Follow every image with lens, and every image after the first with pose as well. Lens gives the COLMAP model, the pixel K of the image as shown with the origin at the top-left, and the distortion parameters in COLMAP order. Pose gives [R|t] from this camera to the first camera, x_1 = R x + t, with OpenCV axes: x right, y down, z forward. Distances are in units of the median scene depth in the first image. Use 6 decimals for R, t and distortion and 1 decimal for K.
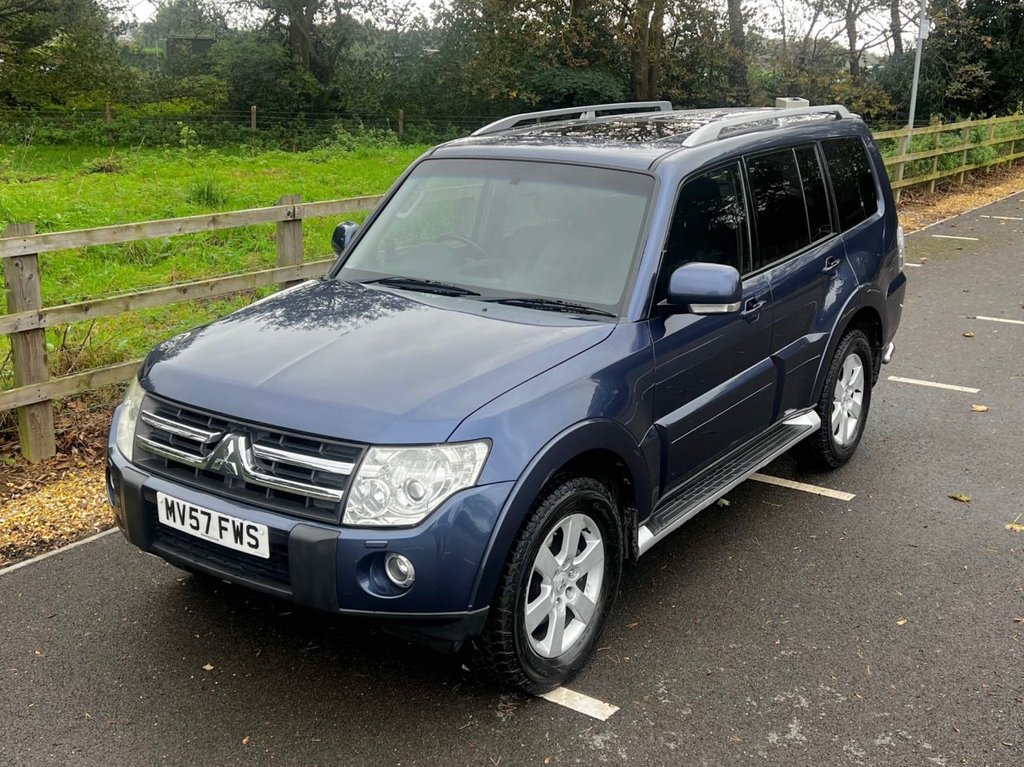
lens RADIAL K [[1047.6, 0, 549.0], [0, 1047.6, 320.8], [0, 0, 1]] dist [0.034466, -0.016221]
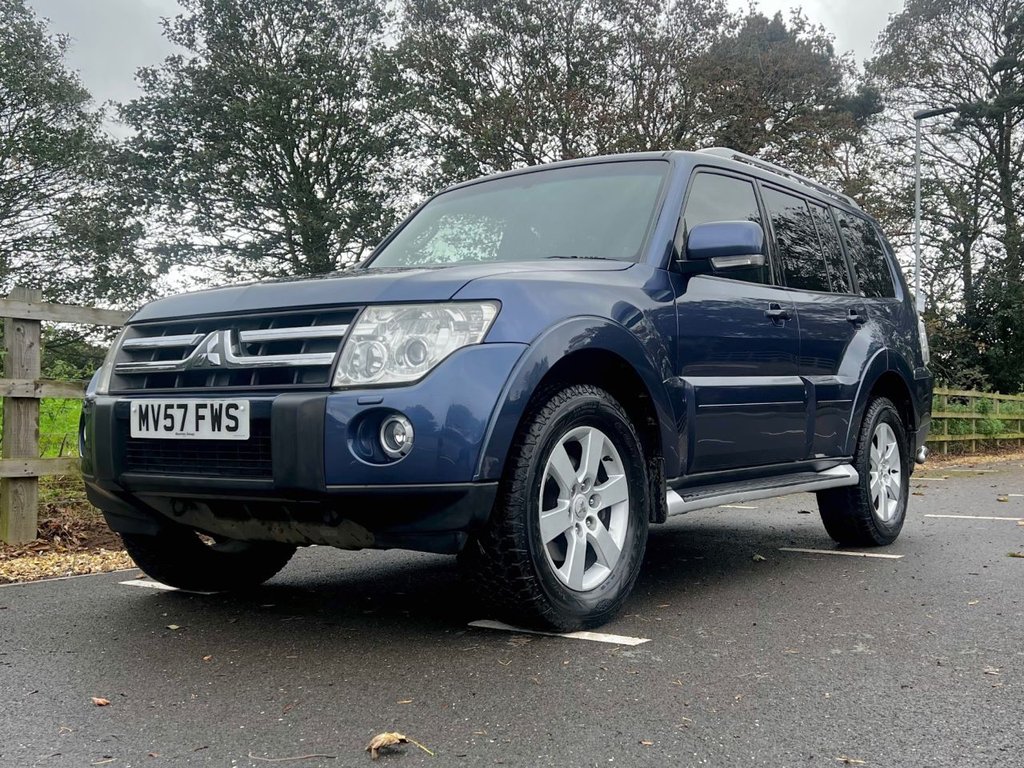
lens RADIAL K [[1025.9, 0, 555.0], [0, 1025.9, 384.6], [0, 0, 1]] dist [0.031274, 0.004603]
pose [[0.999834, -0.015711, -0.009183, -0.000310], [0.012808, 0.965997, -0.258234, 0.383303], [0.012928, 0.258074, 0.966039, 0.146929]]
